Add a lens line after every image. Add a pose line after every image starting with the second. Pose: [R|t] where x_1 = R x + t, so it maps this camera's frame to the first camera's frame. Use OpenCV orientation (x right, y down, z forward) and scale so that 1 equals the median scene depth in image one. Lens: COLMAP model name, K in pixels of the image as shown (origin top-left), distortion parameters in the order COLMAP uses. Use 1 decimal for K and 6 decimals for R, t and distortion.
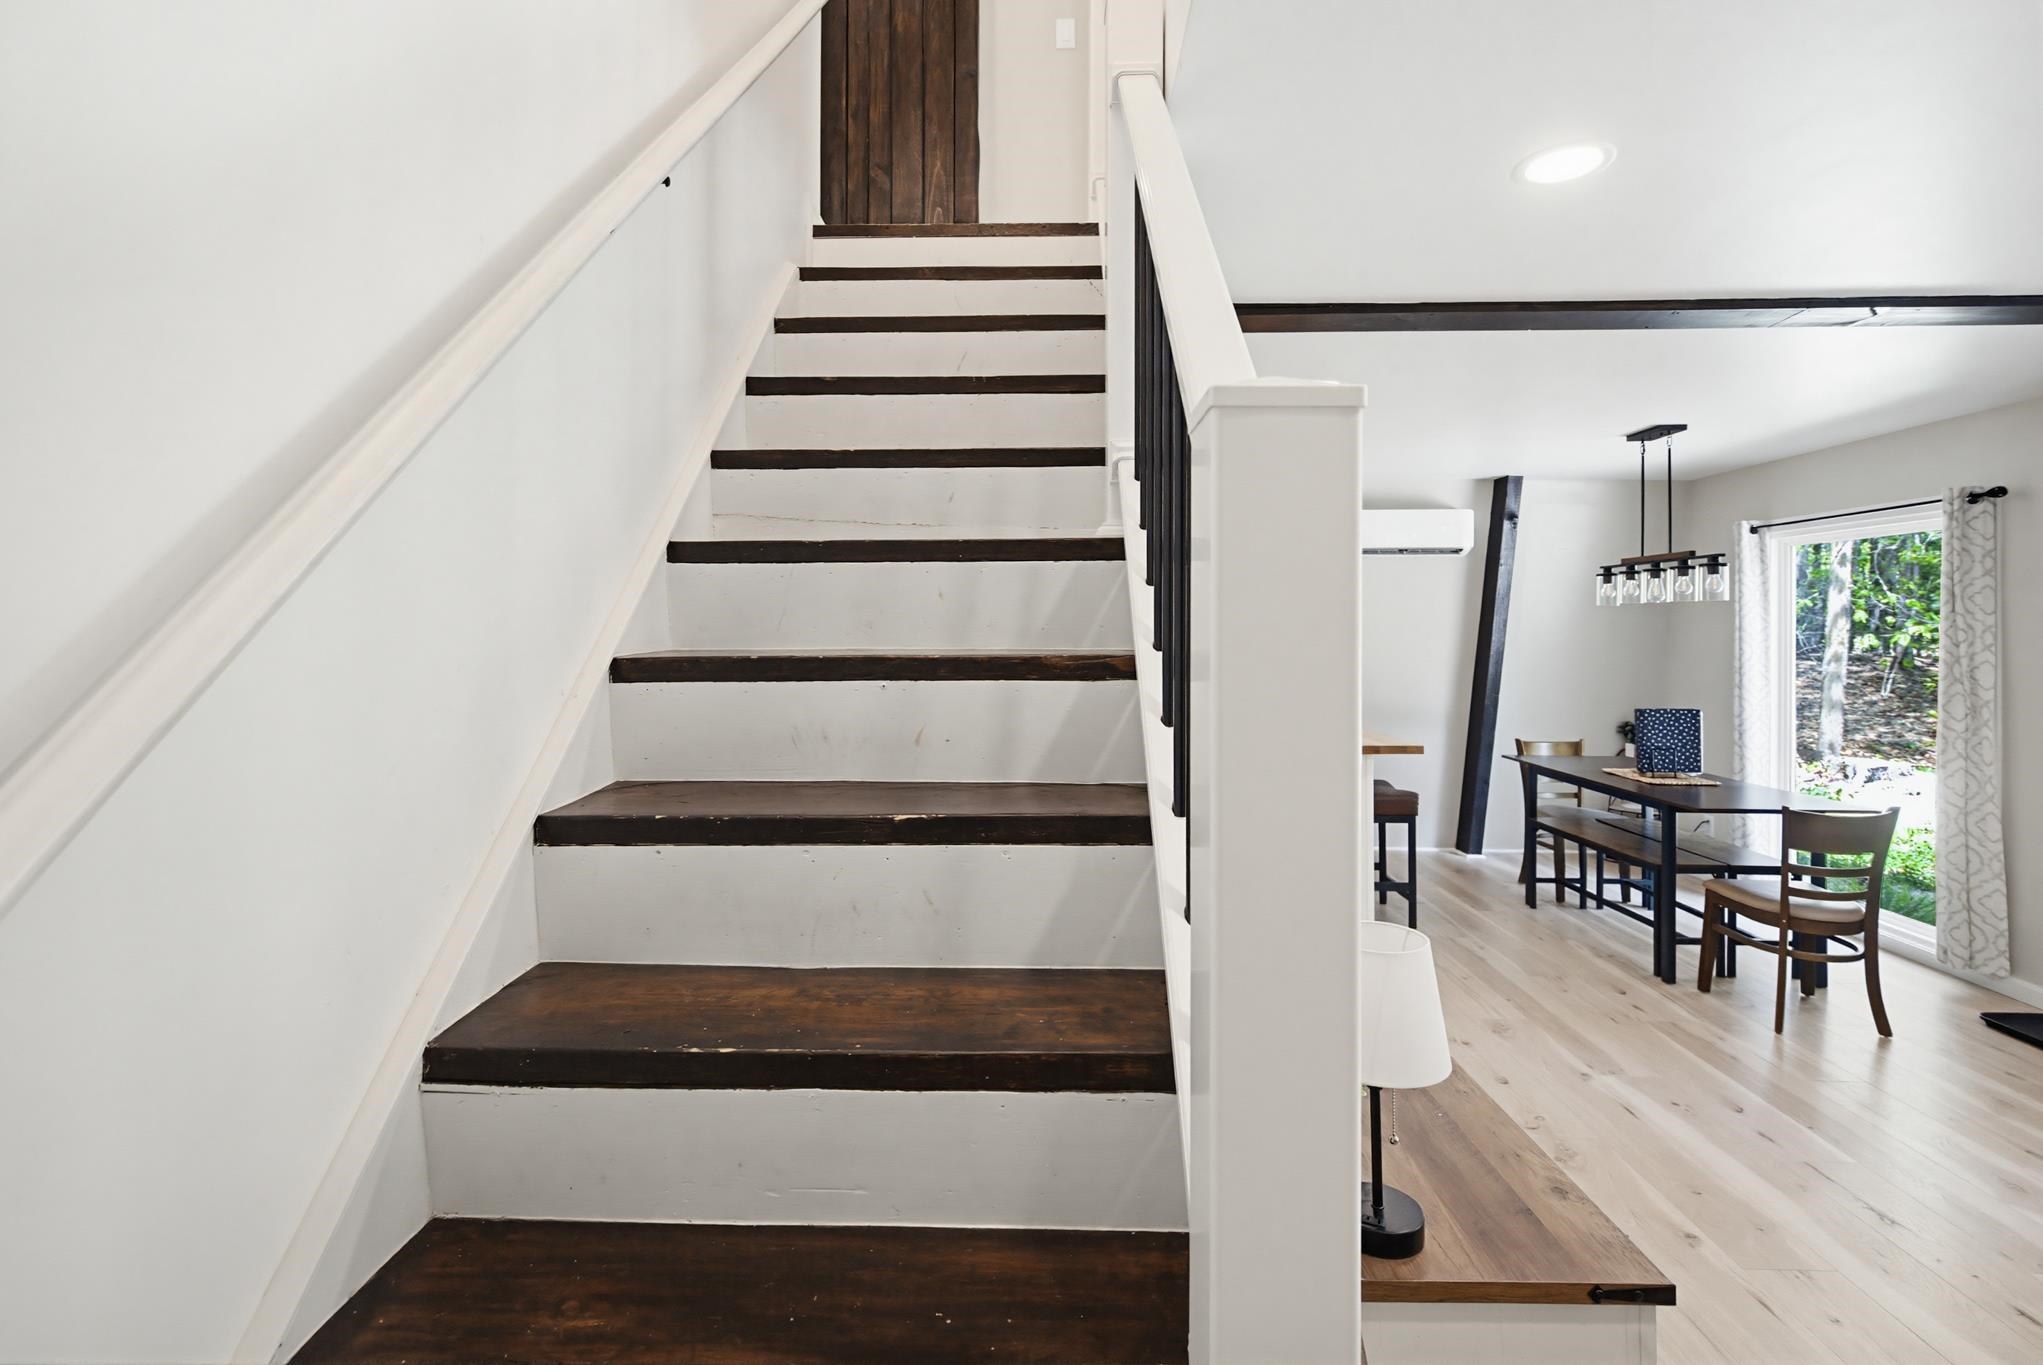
lens RADIAL K [[931.6, 0, 1008.1], [0, 931.6, 622.7], [0, 0, 1]] dist [0.004539, -0.002327]
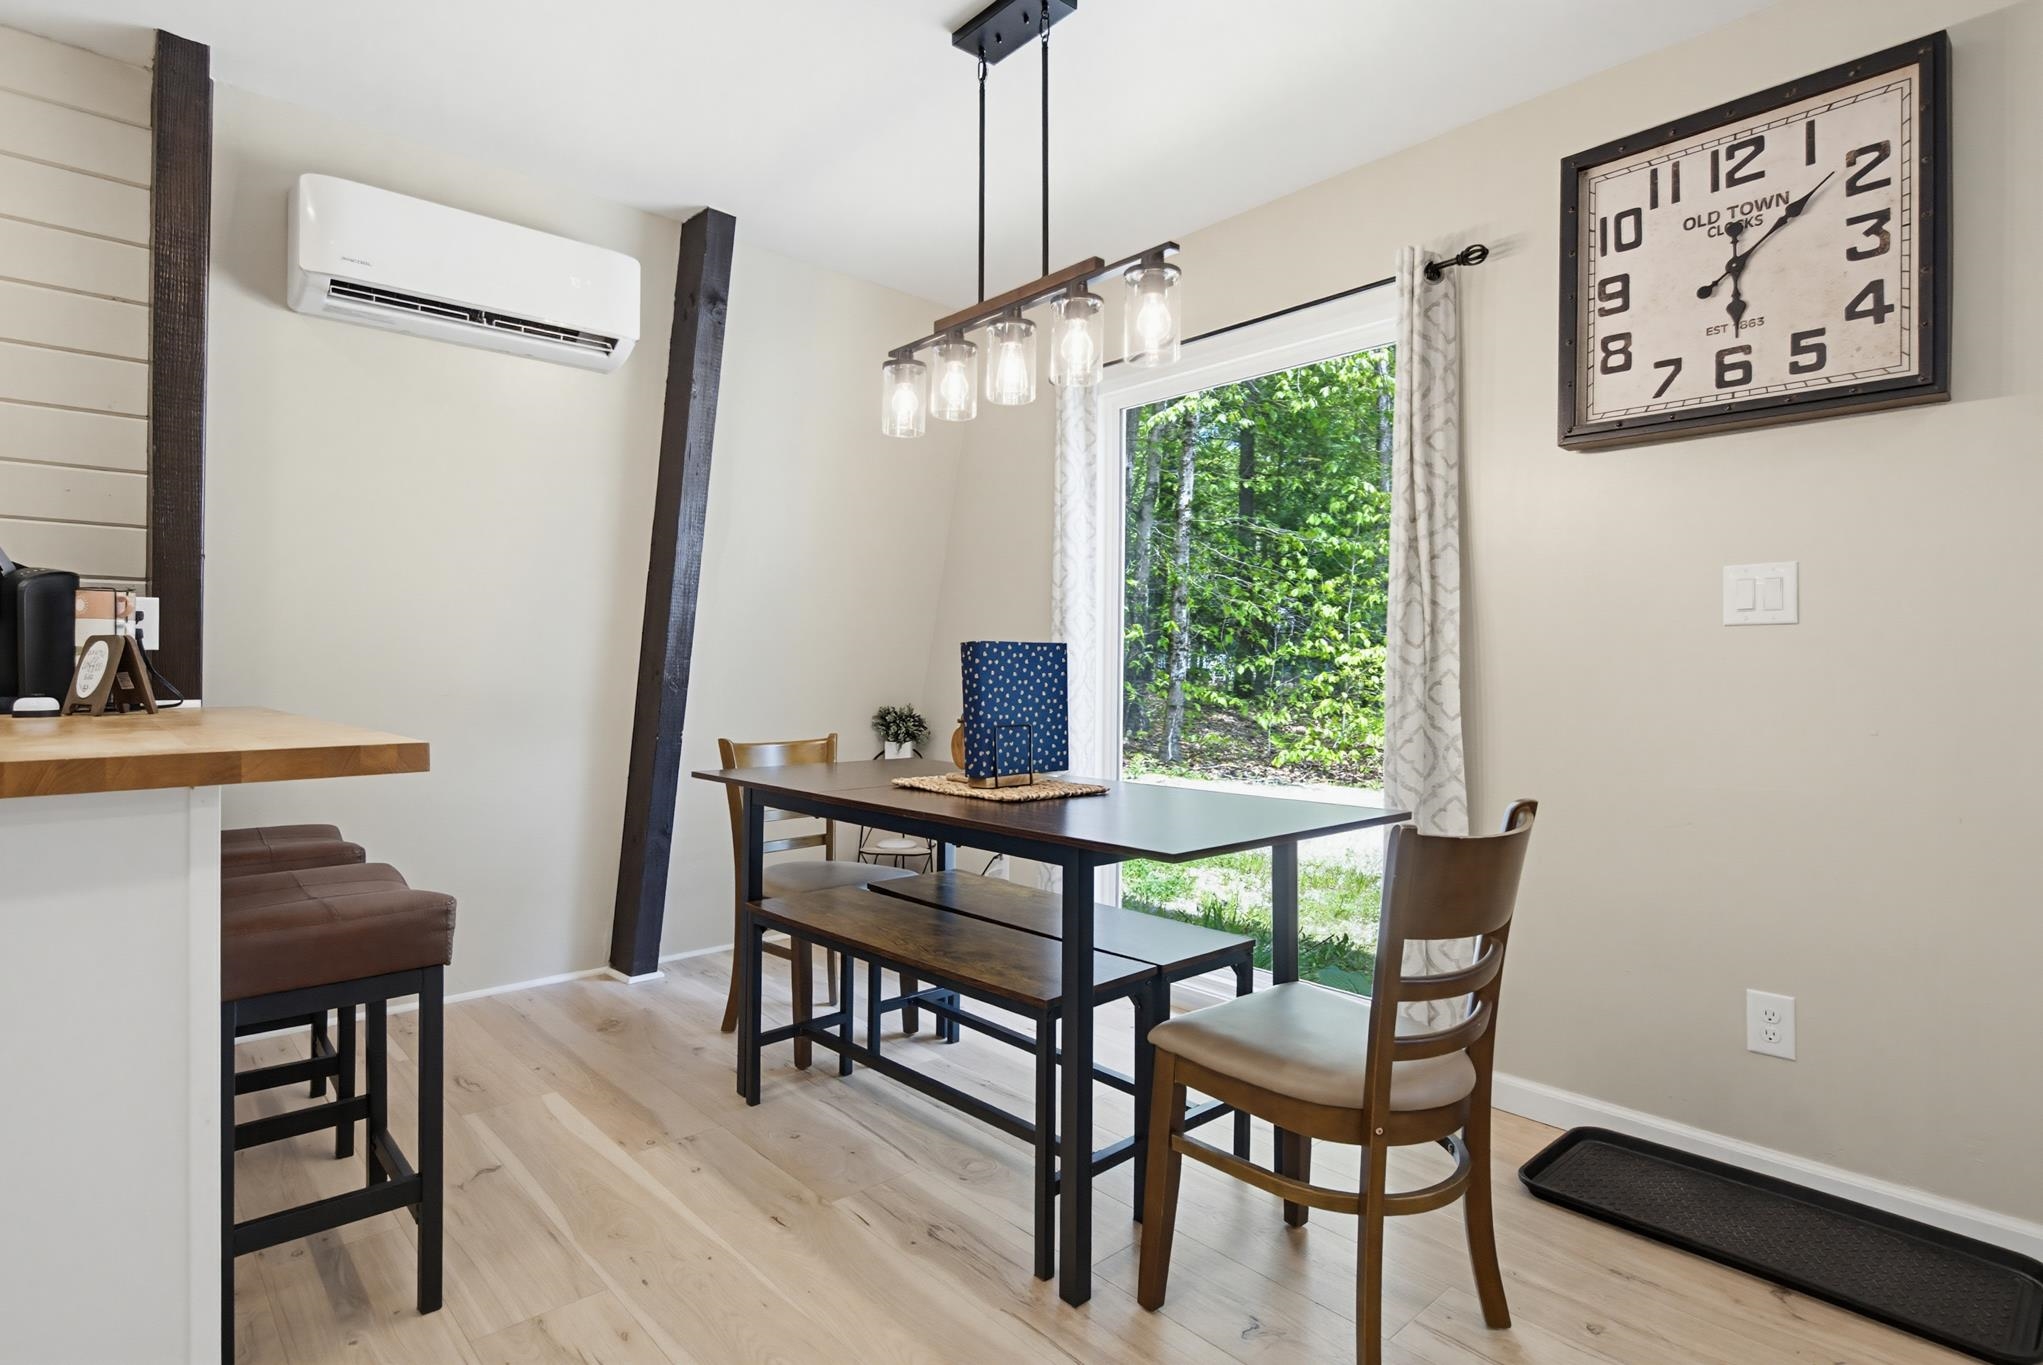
lens RADIAL K [[1039.1, 0, 1027.9], [0, 1039.1, 668.6], [0, 0, 1]] dist [0.003103, -0.002409]
pose [[0.703752, 0.003023, 0.710439, 0.300642], [-0.011116, 0.999915, 0.006757, 0.091420], [-0.710359, -0.012653, 0.703726, 0.557831]]
